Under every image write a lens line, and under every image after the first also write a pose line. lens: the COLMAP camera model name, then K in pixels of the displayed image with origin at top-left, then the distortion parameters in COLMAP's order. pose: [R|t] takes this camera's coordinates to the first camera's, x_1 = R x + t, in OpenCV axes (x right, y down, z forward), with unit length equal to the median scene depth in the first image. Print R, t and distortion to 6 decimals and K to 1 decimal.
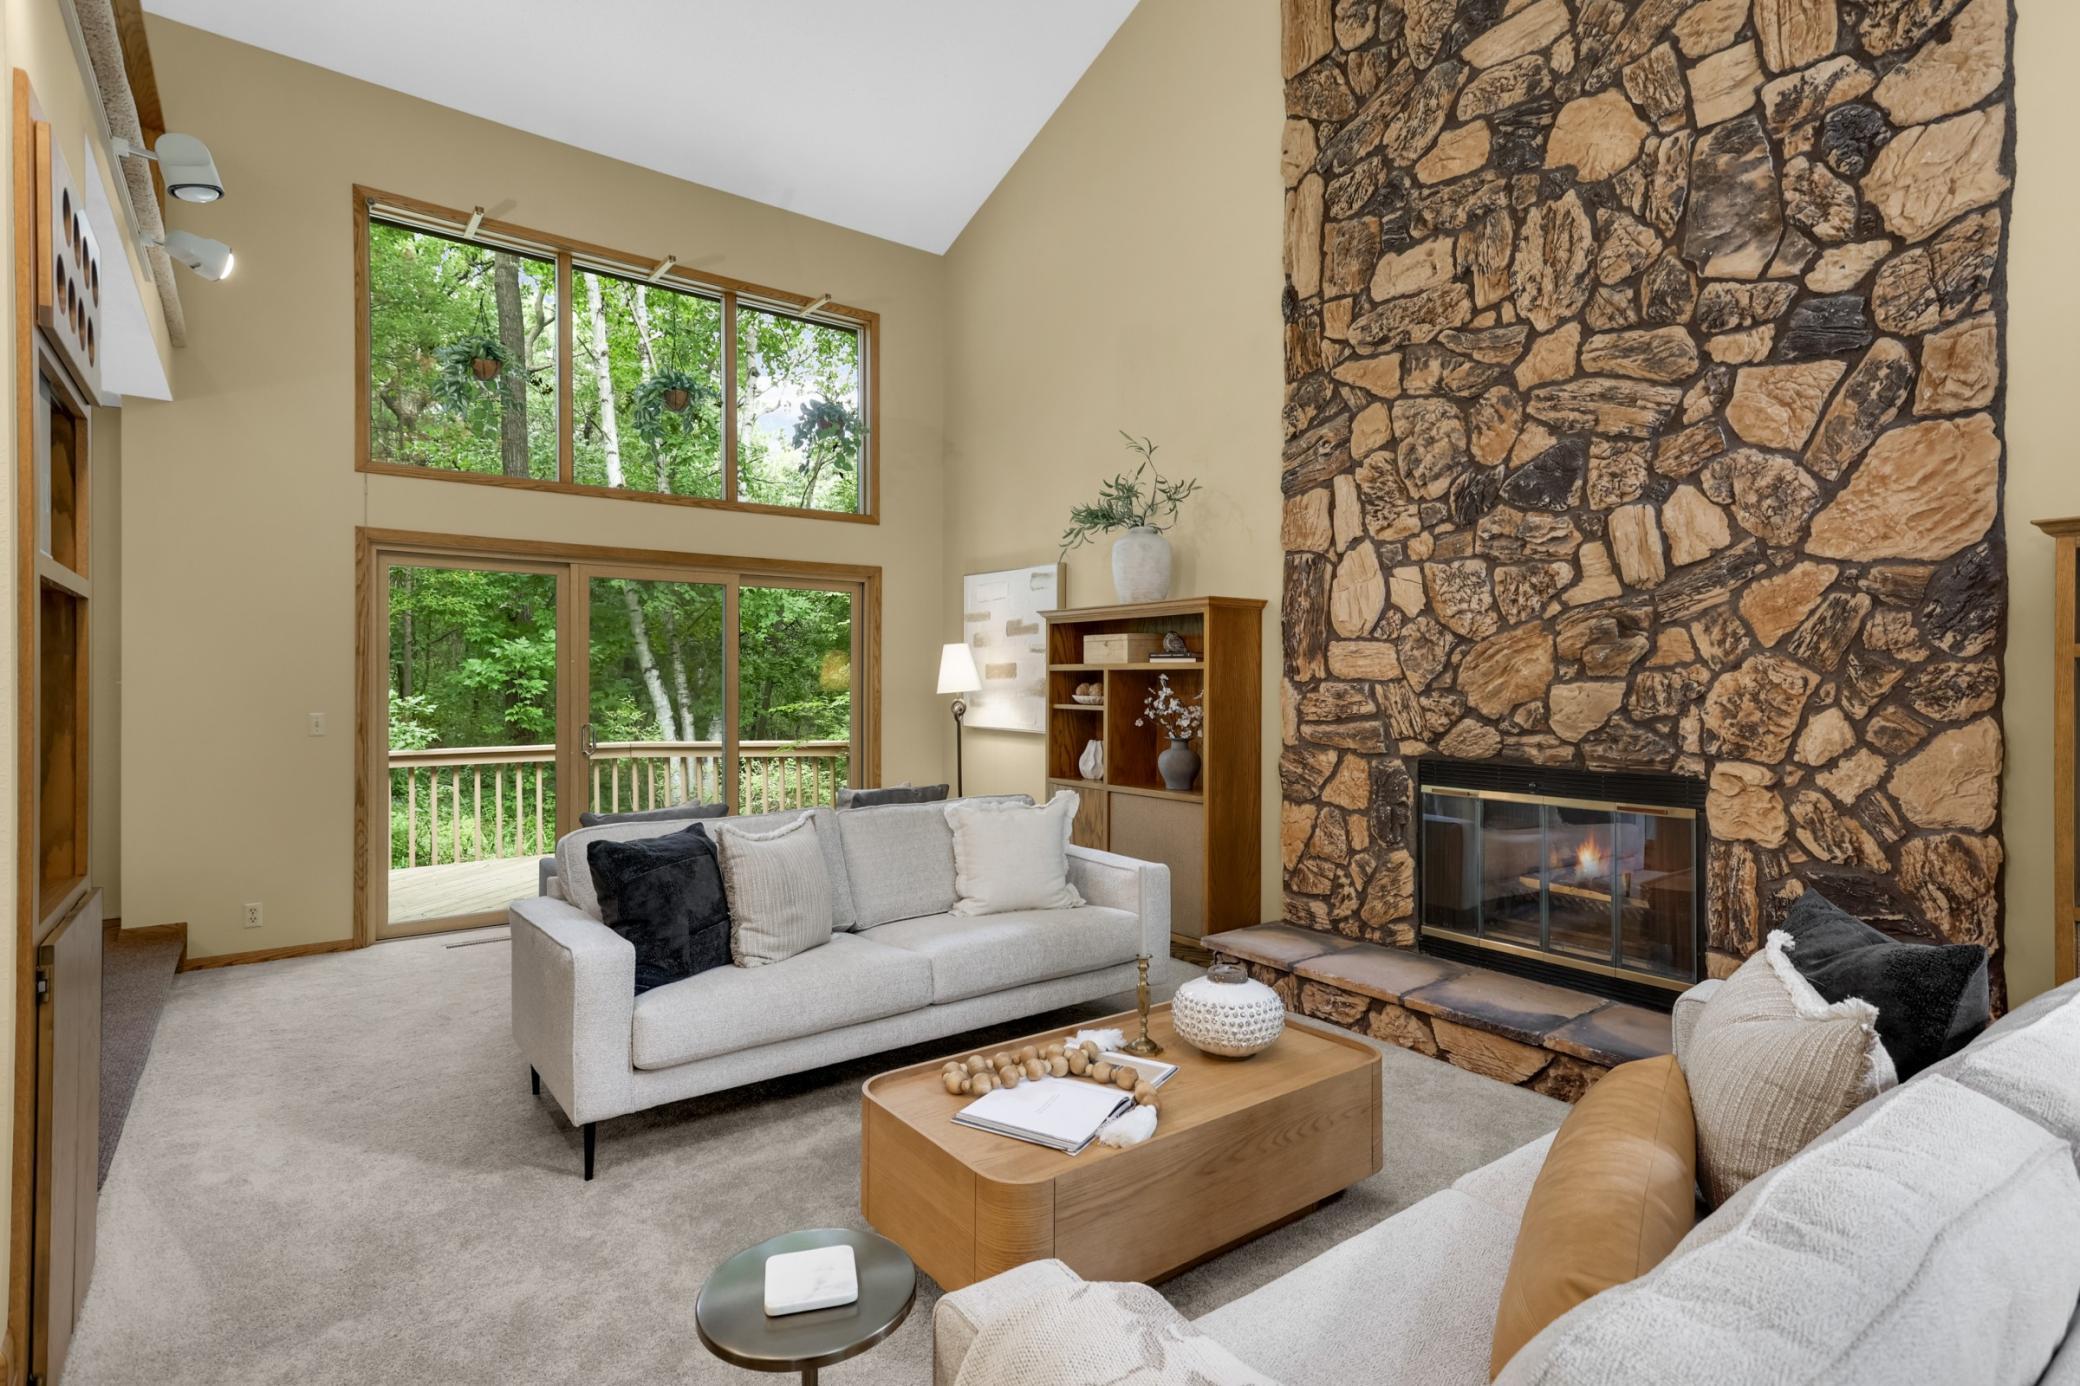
lens RADIAL K [[1030.3, 0, 1040.0], [0, 1030.3, 693.0], [0, 0, 1]] dist [-0.000443, -0.000194]
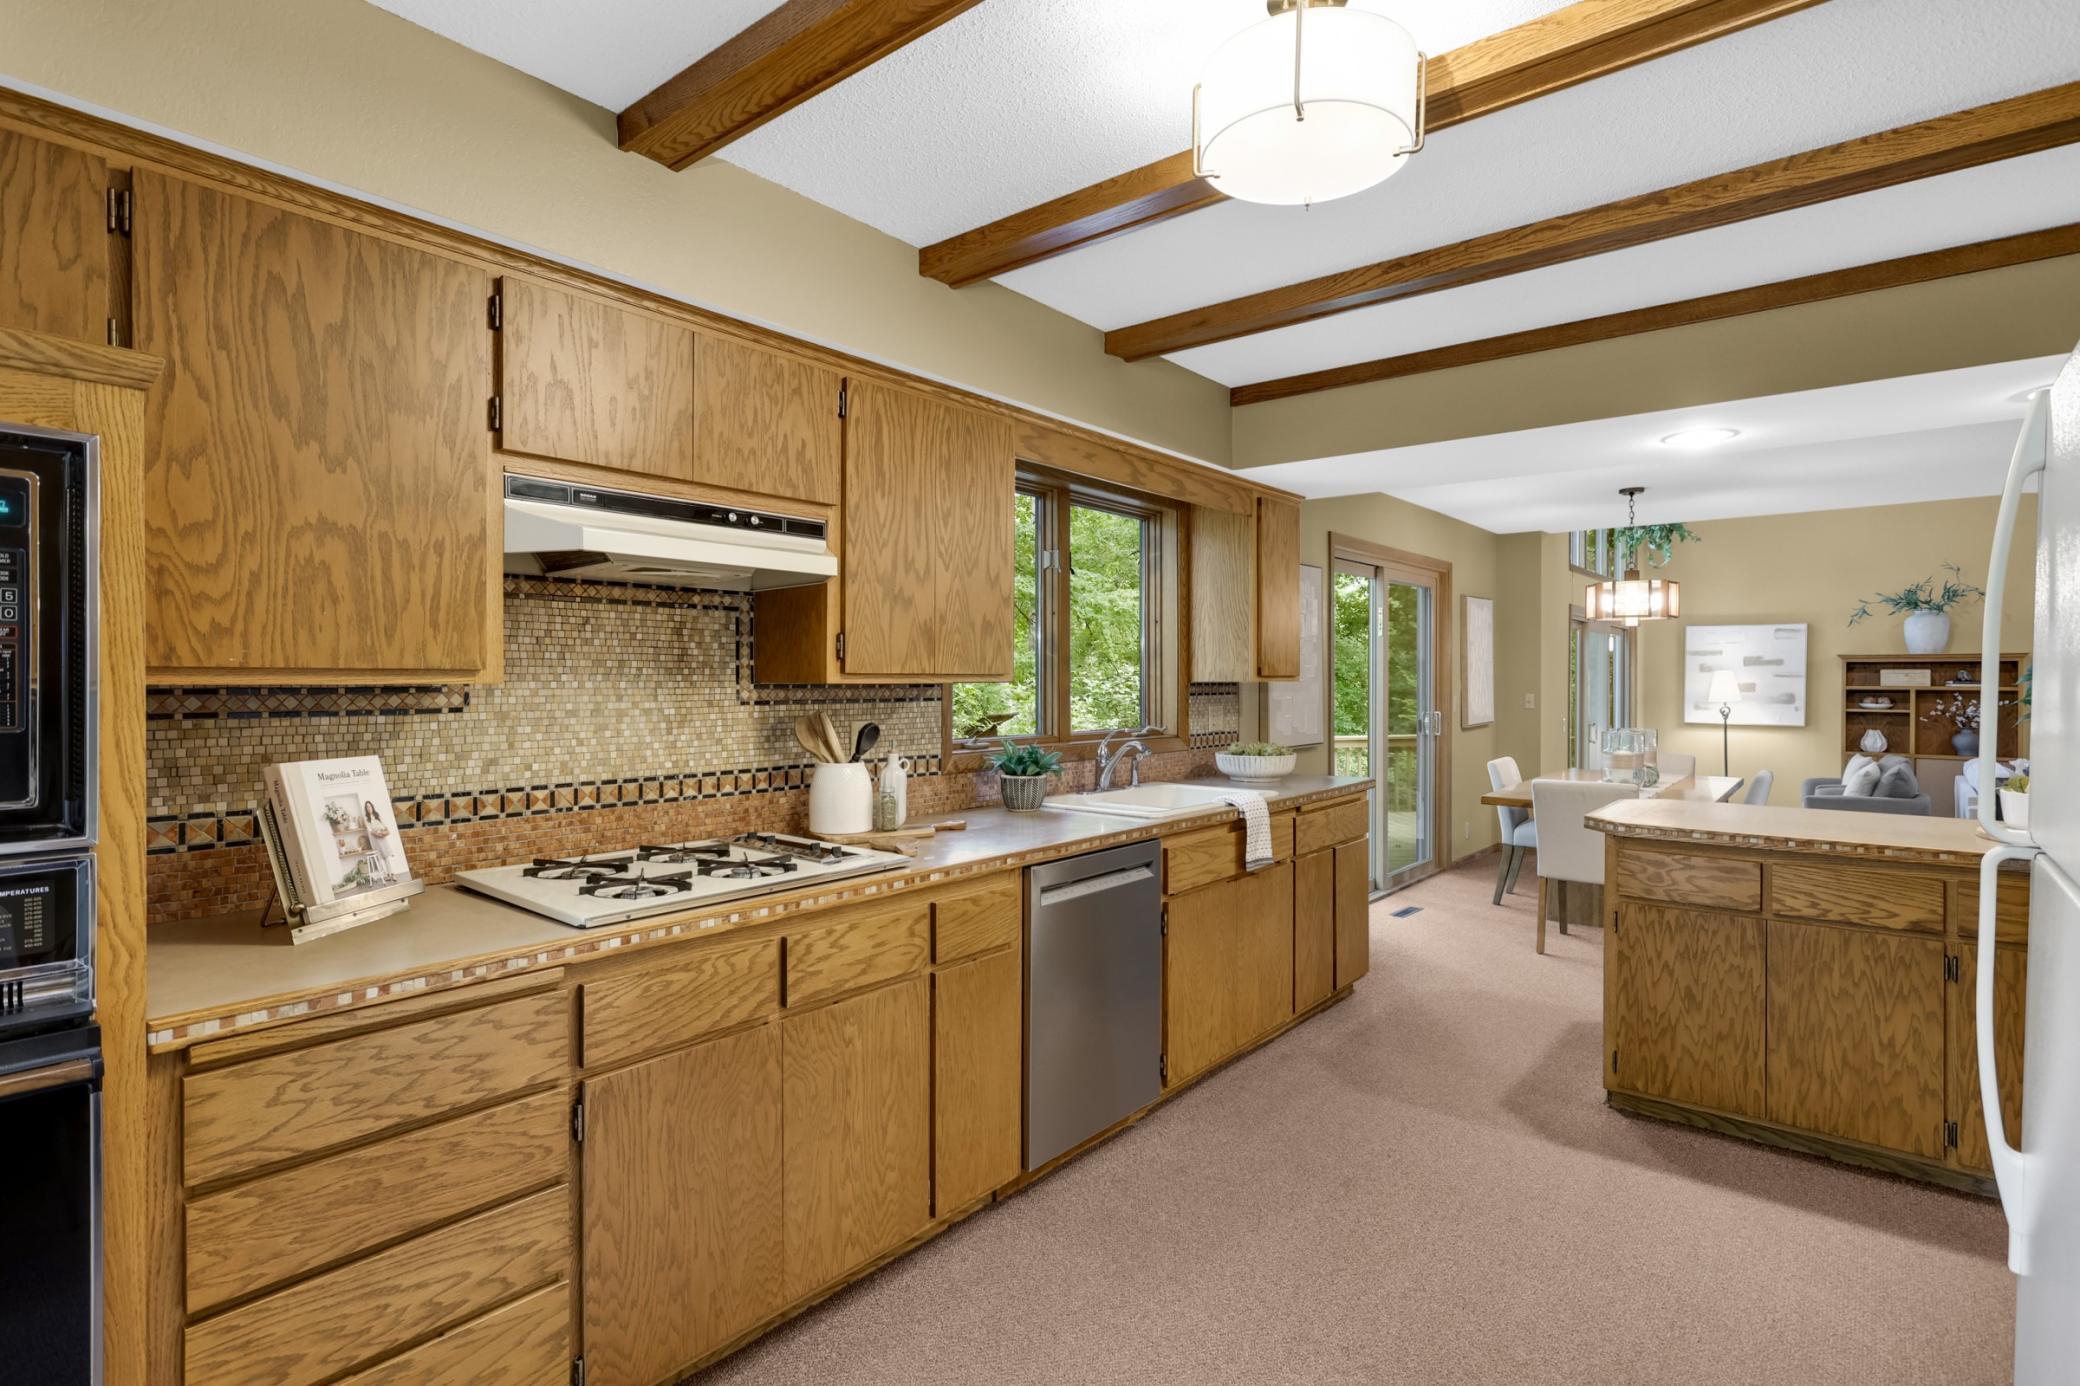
lens RADIAL K [[1030.3, 0, 1040.0], [0, 1030.3, 693.0], [0, 0, 1]] dist [-0.000443, -0.000194]
pose [[0.970647, -0.001892, 0.240500, -1.839916], [0.001573, 0.999998, 0.001519, -0.021540], [-0.240503, -0.001096, 0.970648, -0.368370]]
